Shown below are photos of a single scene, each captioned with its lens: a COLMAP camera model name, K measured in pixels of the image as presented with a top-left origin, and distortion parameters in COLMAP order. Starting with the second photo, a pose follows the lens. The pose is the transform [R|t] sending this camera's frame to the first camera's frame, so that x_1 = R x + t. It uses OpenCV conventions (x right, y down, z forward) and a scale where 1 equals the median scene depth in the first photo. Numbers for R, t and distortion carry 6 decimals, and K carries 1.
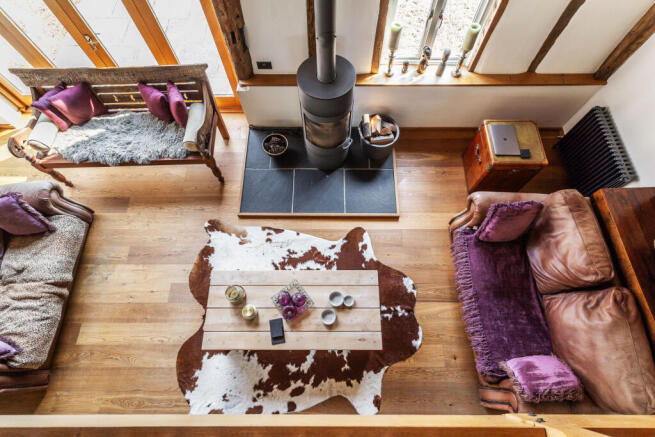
lens RADIAL K [[330.1, 0, 332.2], [0, 330.1, 228.8], [0, 0, 1]] dist [0.000577, 0.003464]
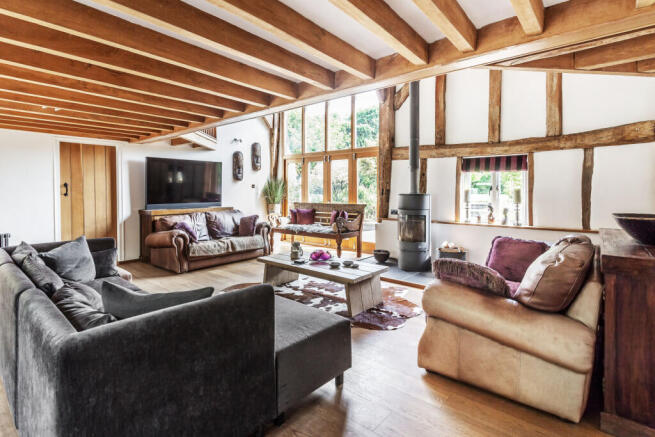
lens RADIAL K [[330.1, 0, 333.9], [0, 330.1, 196.7], [0, 0, 1]] dist [0.000577, 0.003464]
pose [[0.763637, 0.018380, -0.645384, 0.694385], [-0.598948, 0.393407, -0.697490, 0.909497], [0.241079, 0.919181, 0.311429, 0.300956]]
